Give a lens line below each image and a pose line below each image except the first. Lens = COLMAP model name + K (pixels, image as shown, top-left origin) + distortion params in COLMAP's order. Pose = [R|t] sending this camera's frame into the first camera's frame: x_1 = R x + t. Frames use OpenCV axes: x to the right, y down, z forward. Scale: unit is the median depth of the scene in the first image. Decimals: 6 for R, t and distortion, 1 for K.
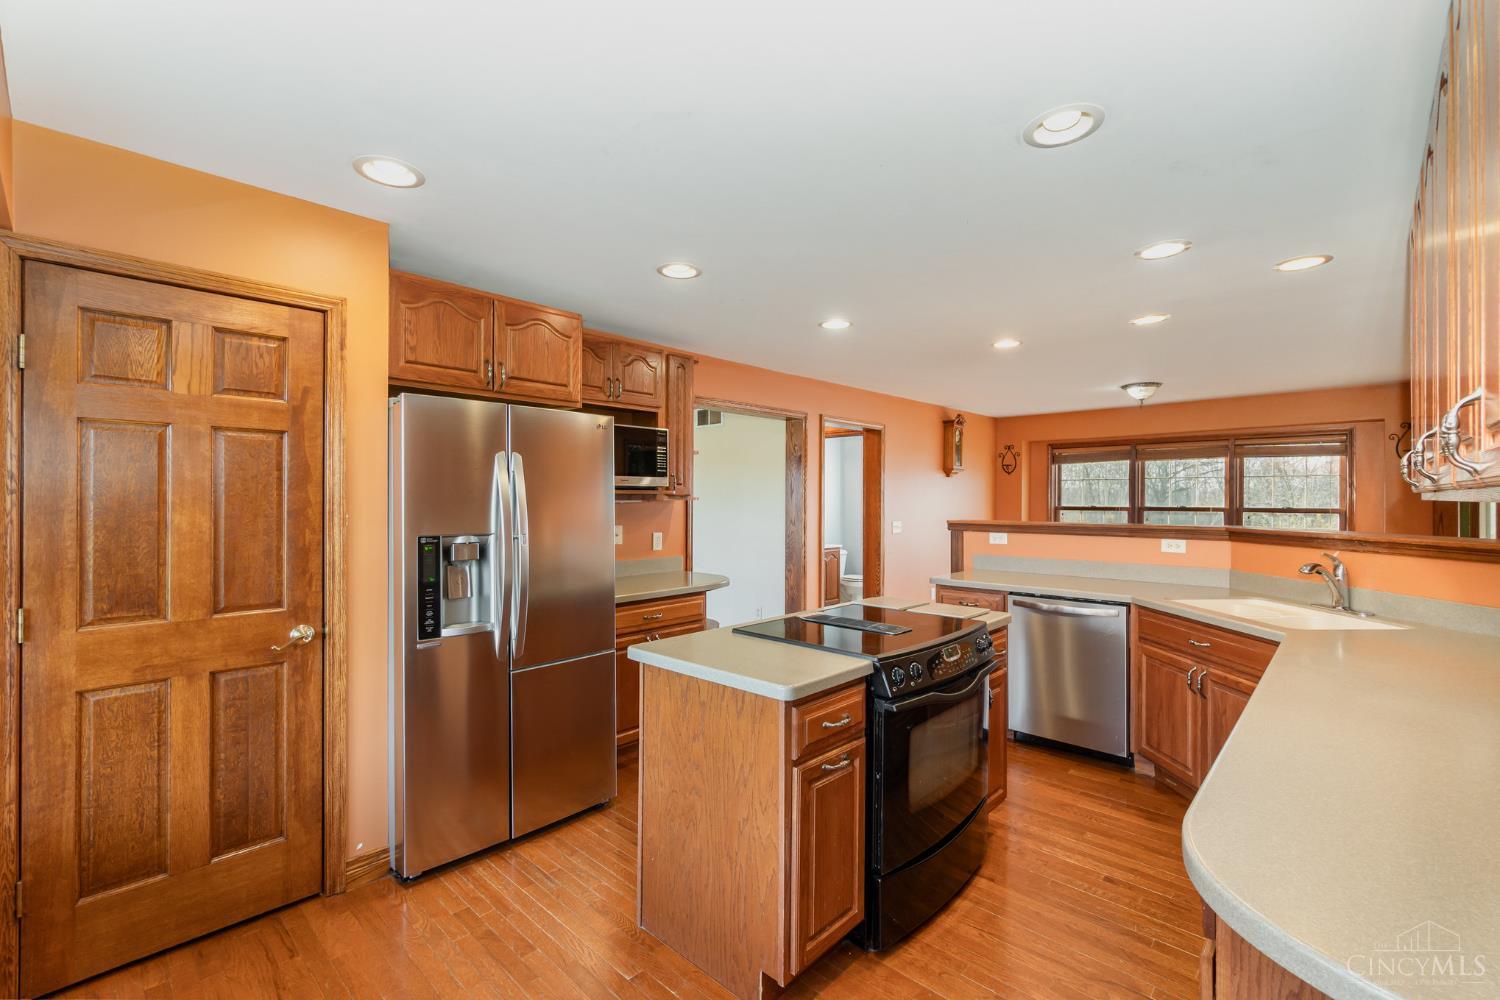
lens RADIAL K [[648.1, 0, 750.3], [0, 648.1, 499.4], [0, 0, 1]] dist [-0.006411, 0.001331]
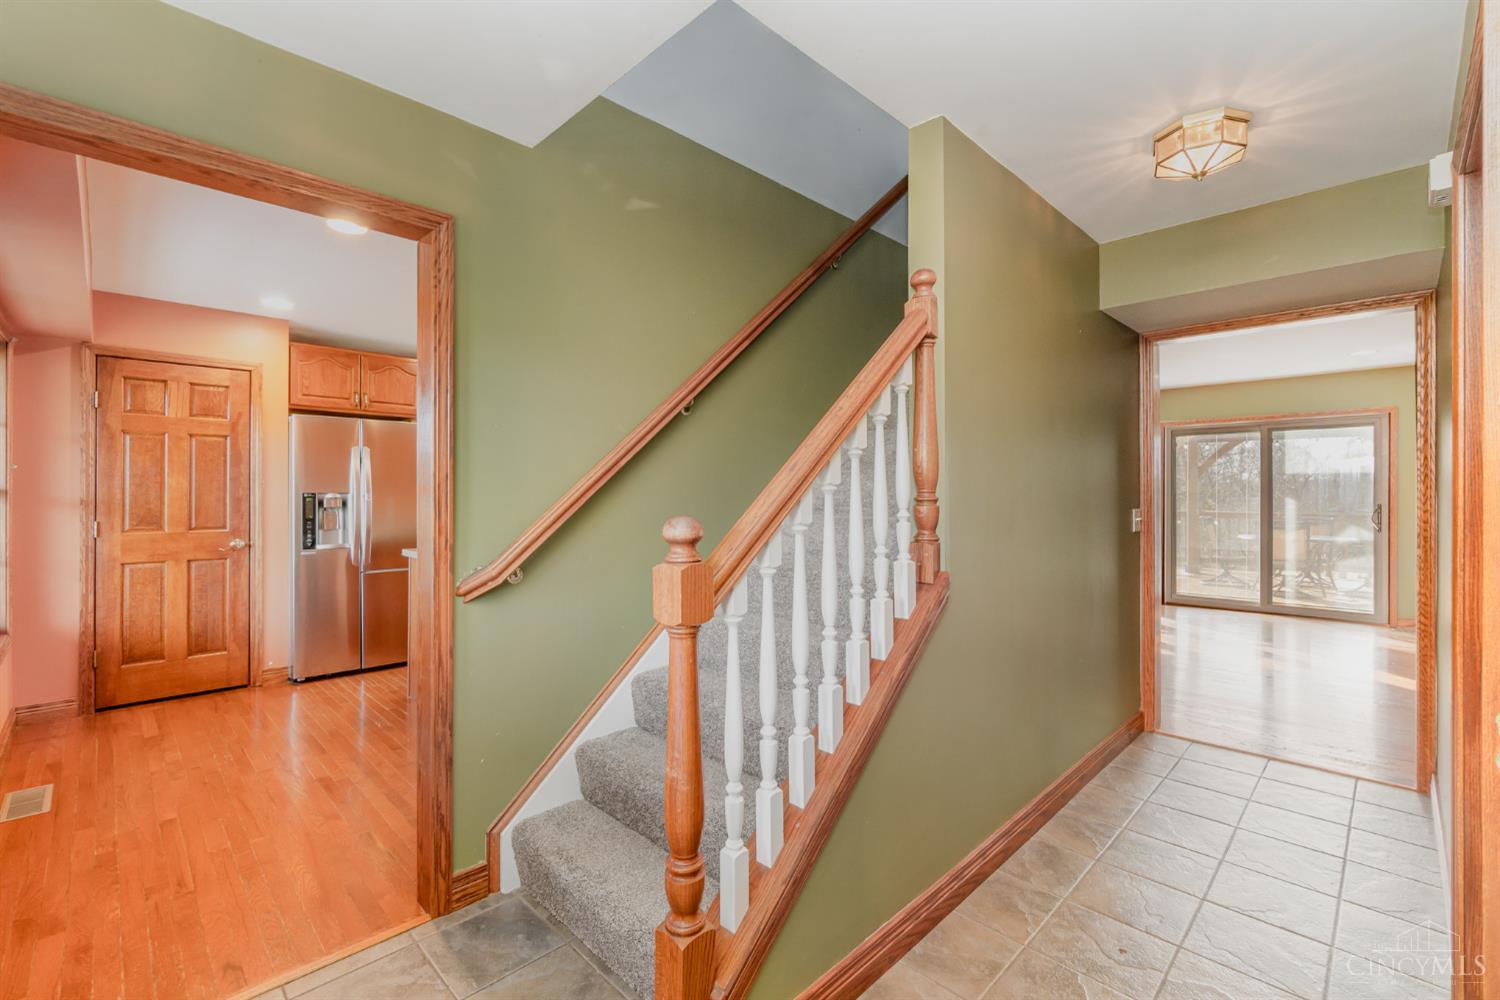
lens RADIAL K [[648.1, 0, 748.8], [0, 648.1, 490.3], [0, 0, 1]] dist [-0.006411, 0.001331]
pose [[0.999855, 0.003136, -0.016754, 0.842476], [-0.003086, 0.999991, 0.003027, 0.043767], [0.016763, -0.002974, 0.999855, -0.869803]]
